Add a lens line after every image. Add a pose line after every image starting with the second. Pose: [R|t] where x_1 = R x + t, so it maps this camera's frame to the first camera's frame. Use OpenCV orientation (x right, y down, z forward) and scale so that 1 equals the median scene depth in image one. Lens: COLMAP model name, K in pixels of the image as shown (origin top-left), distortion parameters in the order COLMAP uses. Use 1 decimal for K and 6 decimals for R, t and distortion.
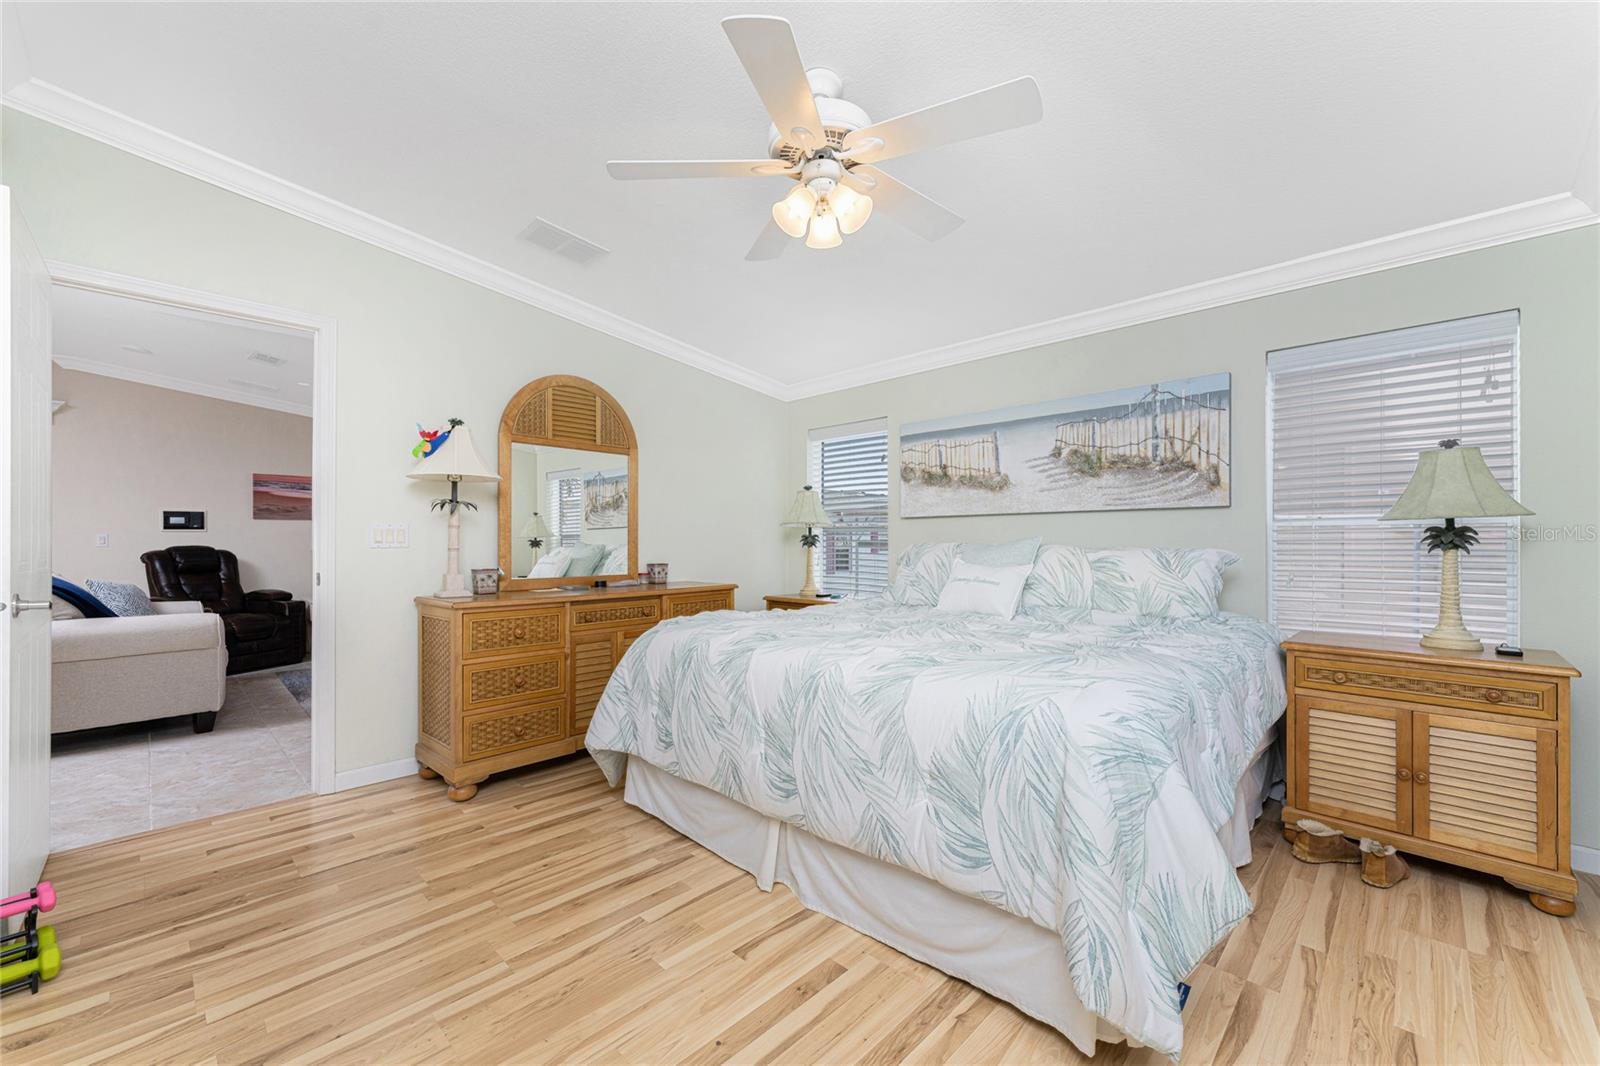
lens RADIAL K [[637.6, 0, 777.3], [0, 637.6, 539.6], [0, 0, 1]] dist [0.001079, 0.000281]
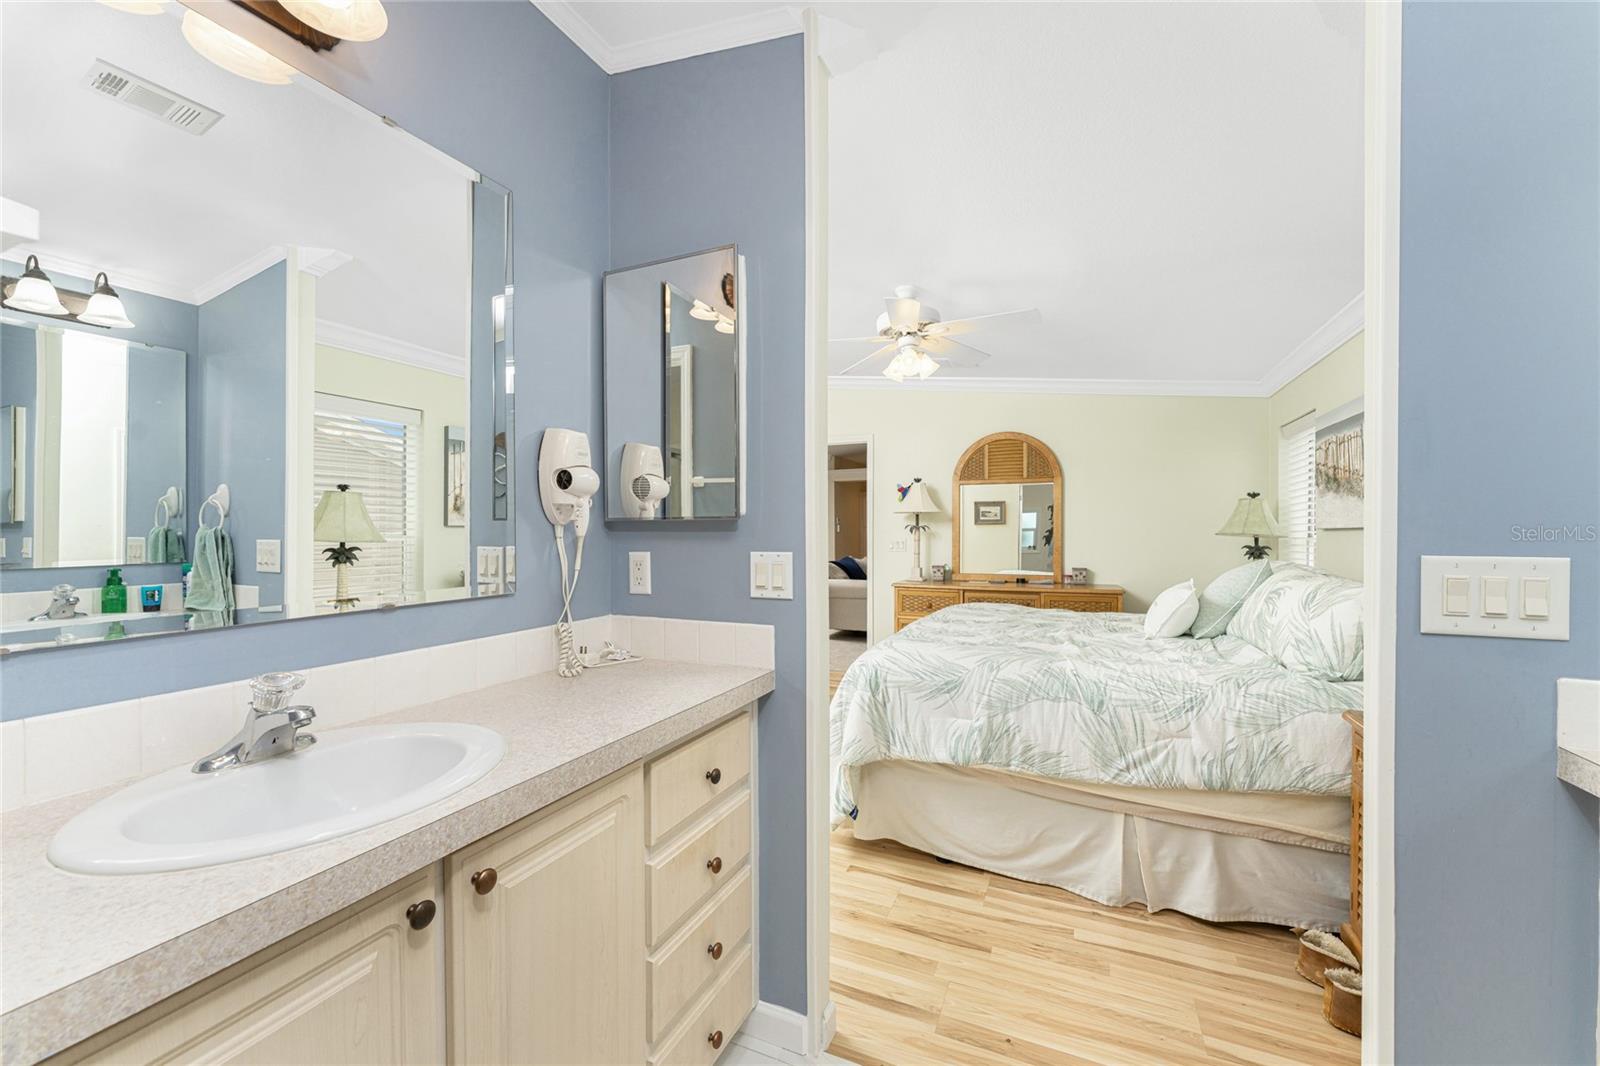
lens RADIAL K [[642.5, 0, 799.3], [0, 642.5, 540.1], [0, 0, 1]] dist [0.003693, 0.000121]
pose [[0.357746, 0.013565, -0.933720, 1.013053], [0.006295, 0.999837, 0.016938, -0.053471], [0.933798, -0.011937, 0.357602, 0.077718]]
